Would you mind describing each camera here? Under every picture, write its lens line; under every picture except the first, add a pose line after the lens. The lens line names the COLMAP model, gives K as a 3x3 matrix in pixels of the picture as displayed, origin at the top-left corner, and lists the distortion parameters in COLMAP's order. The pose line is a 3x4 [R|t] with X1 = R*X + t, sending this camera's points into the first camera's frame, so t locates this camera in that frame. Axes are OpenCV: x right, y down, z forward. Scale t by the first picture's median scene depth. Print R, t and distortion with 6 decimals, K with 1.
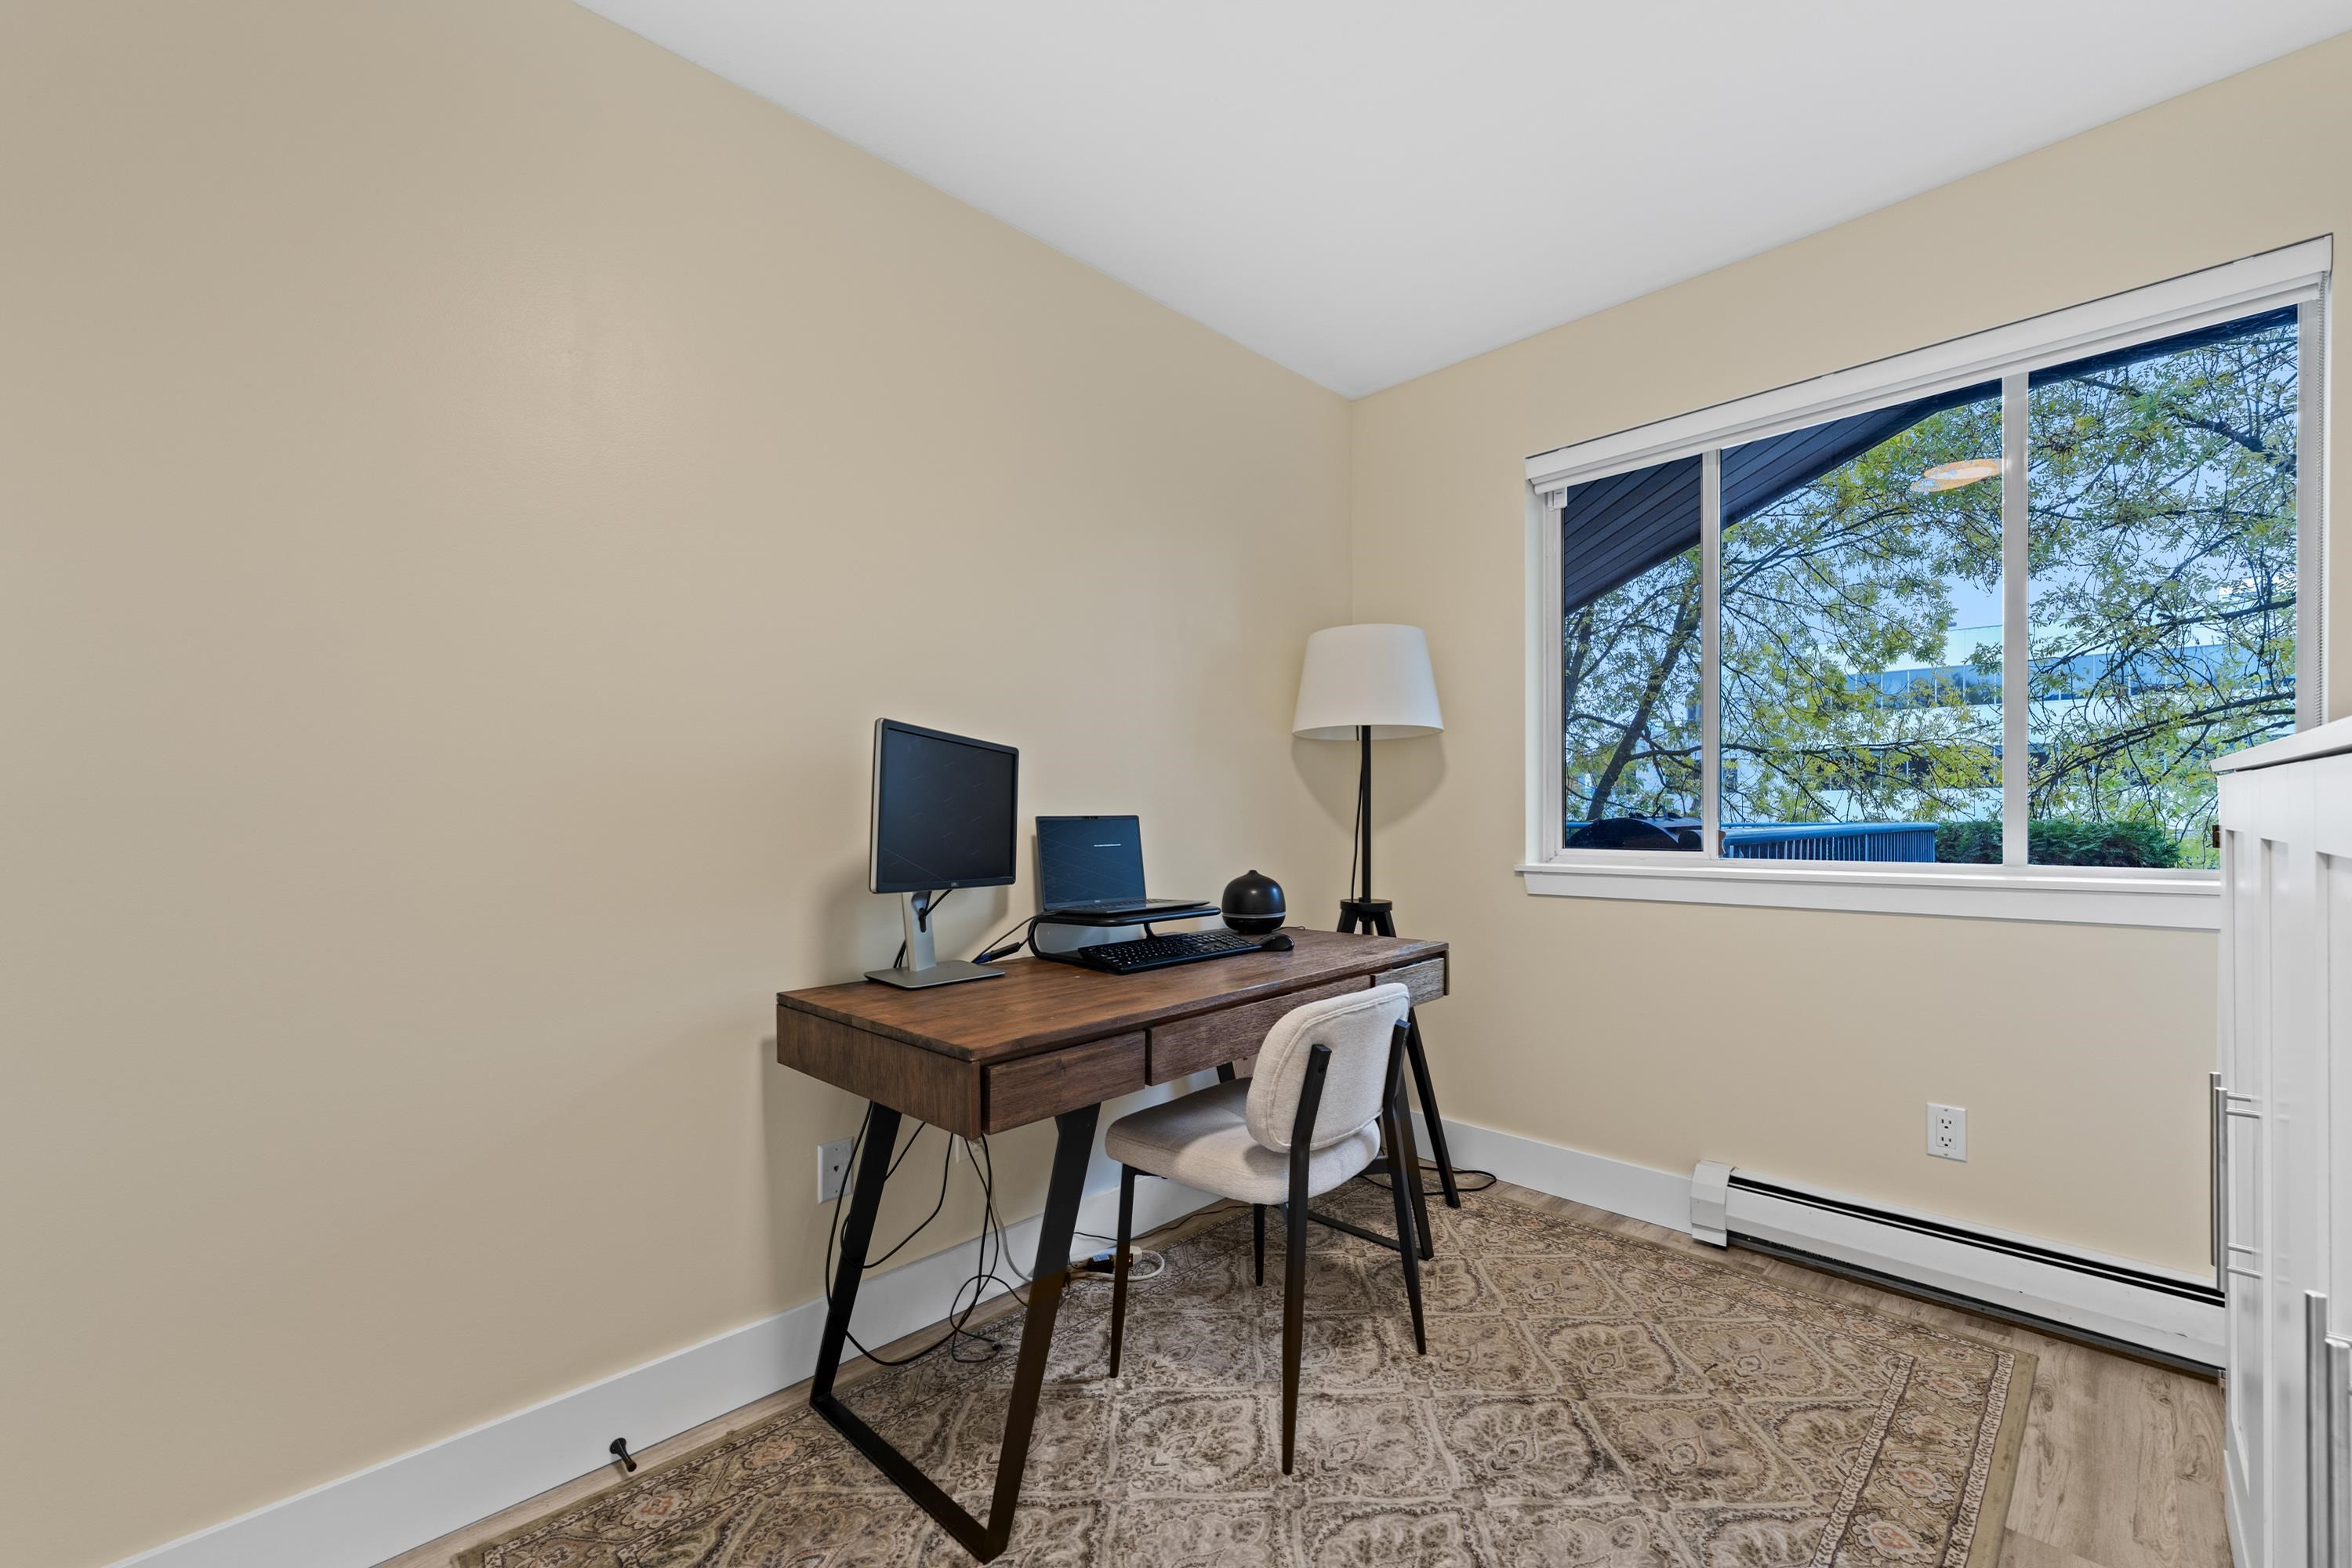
lens RADIAL K [[965.3, 0, 1173.6], [0, 965.3, 822.5], [0, 0, 1]] dist [0.001654, 0.000350]
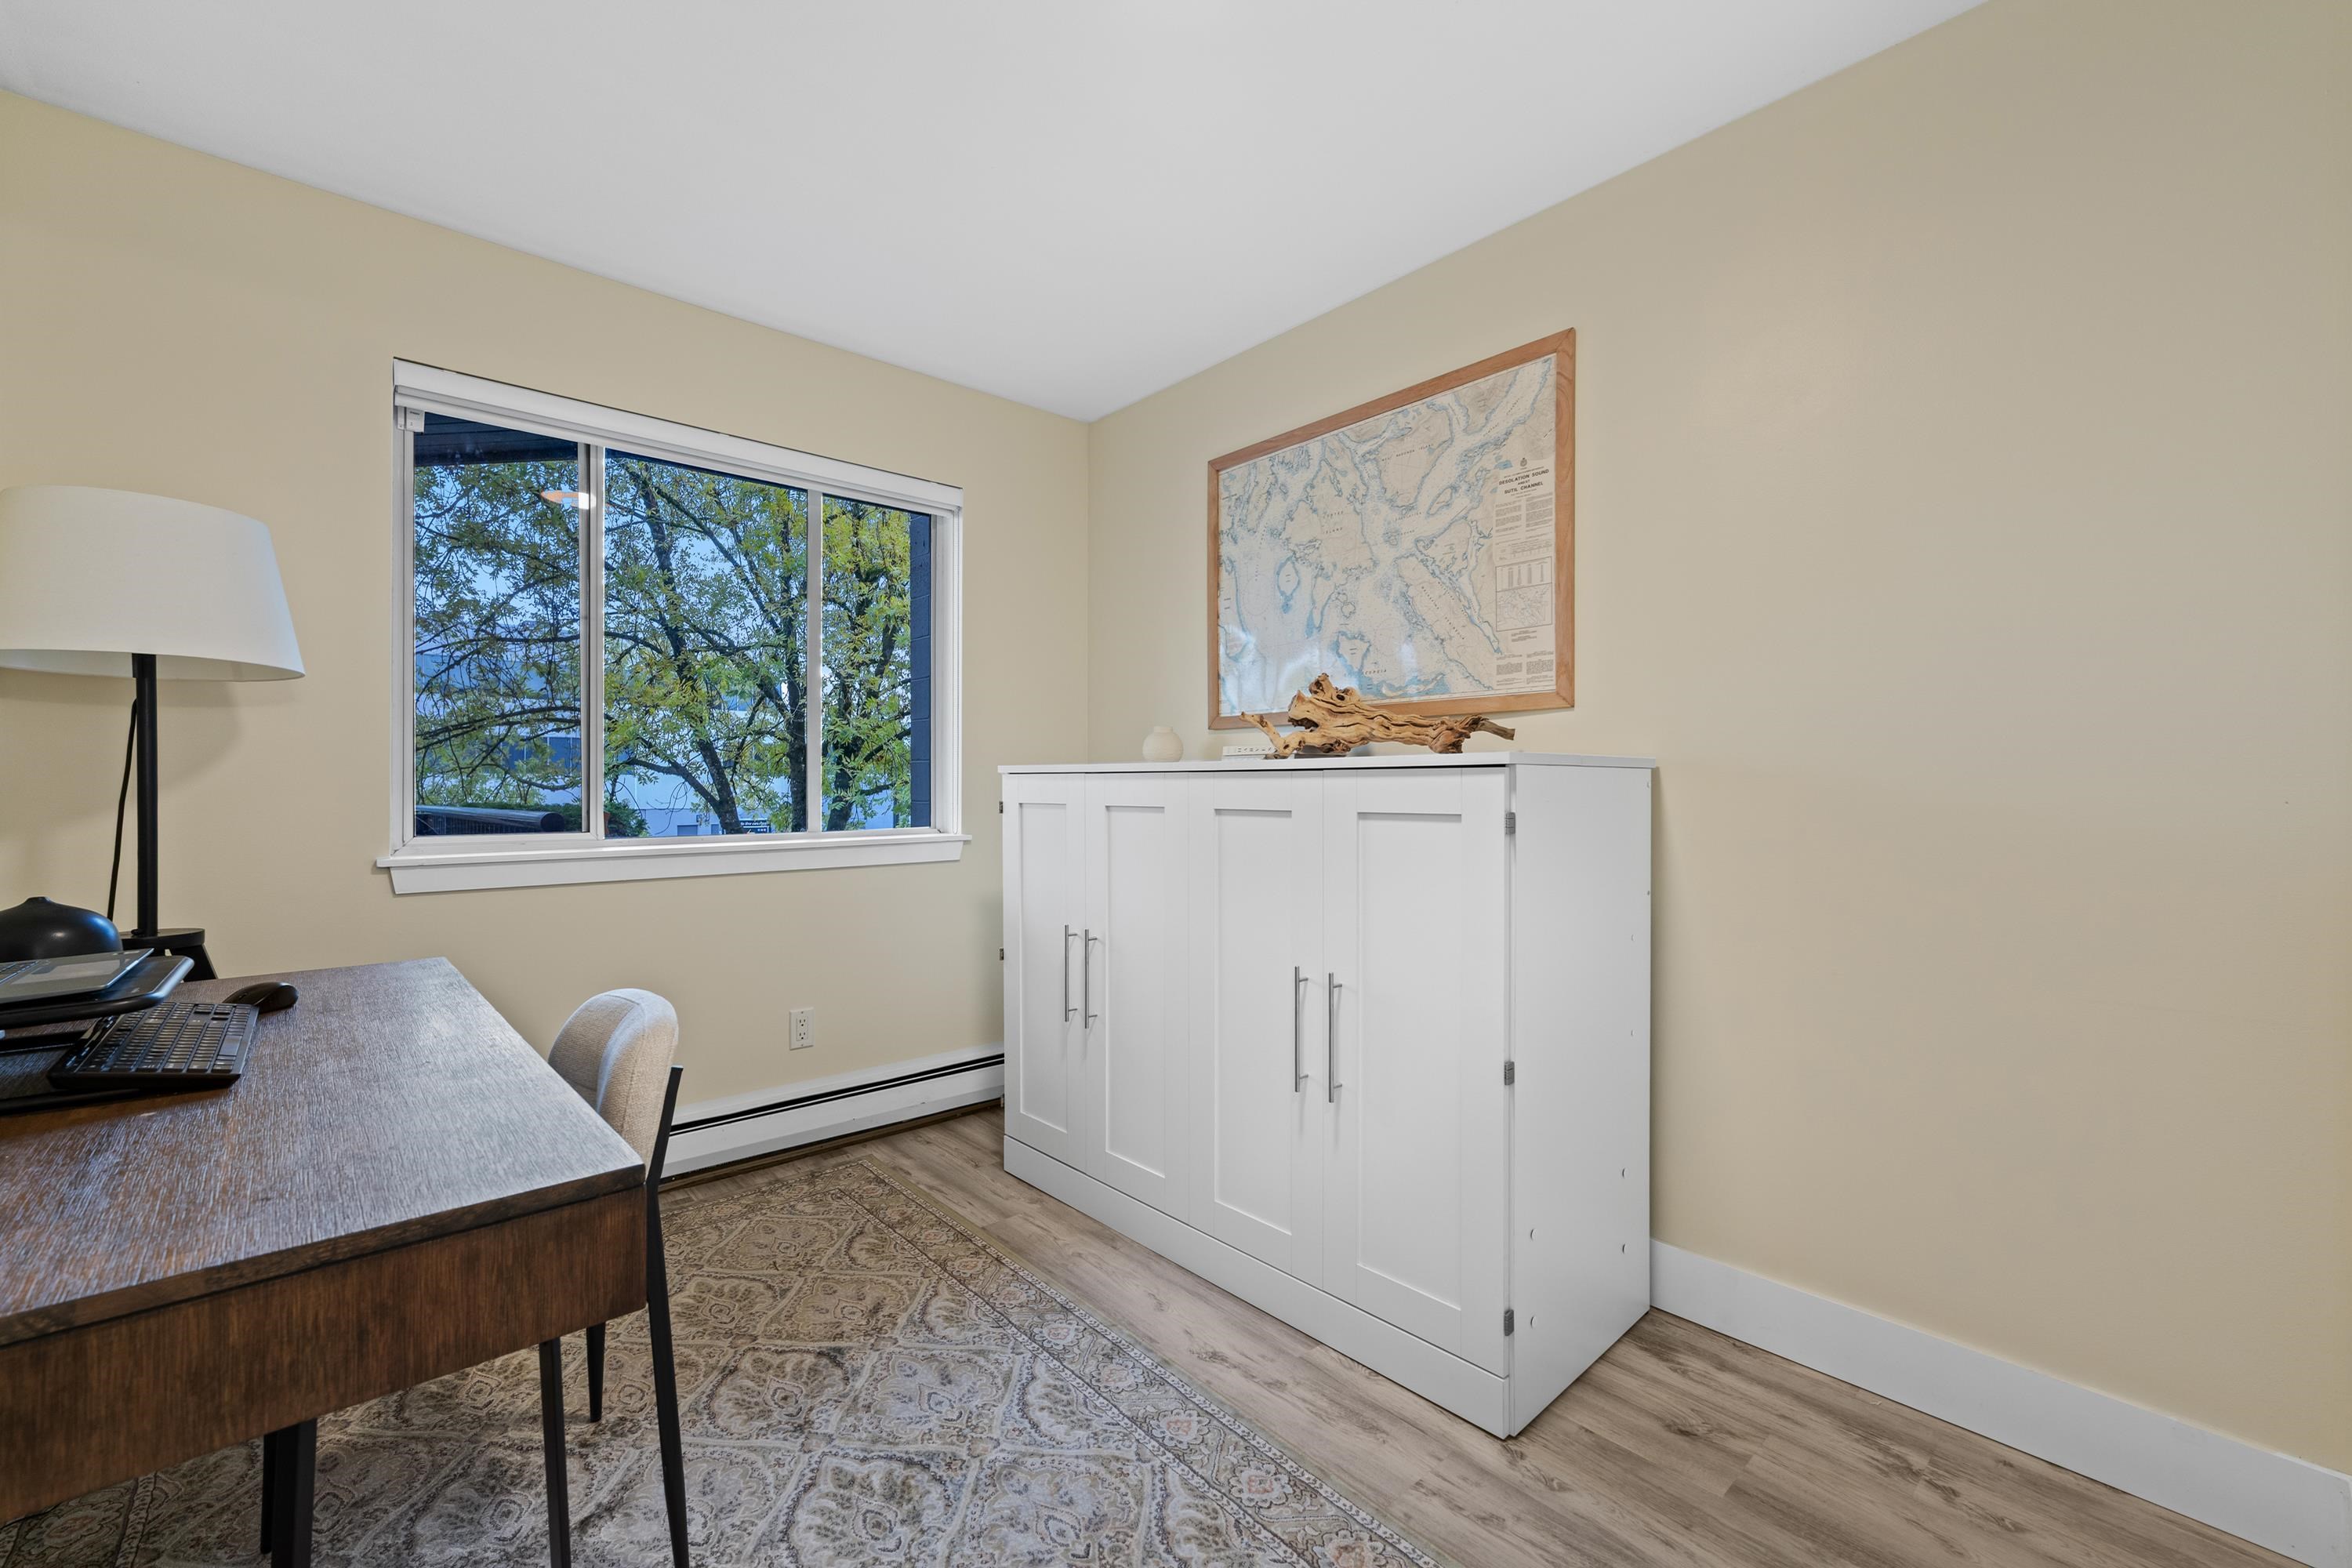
lens RADIAL K [[972.8, 0, 1167.3], [0, 972.8, 793.5], [0, 0, 1]] dist [-0.002417, -0.000490]
pose [[0.052799, 0.003225, 0.998600, -0.531410], [0.010969, 0.999933, -0.003810, -0.000704], [-0.998545, 0.011154, 0.052760, 0.400630]]
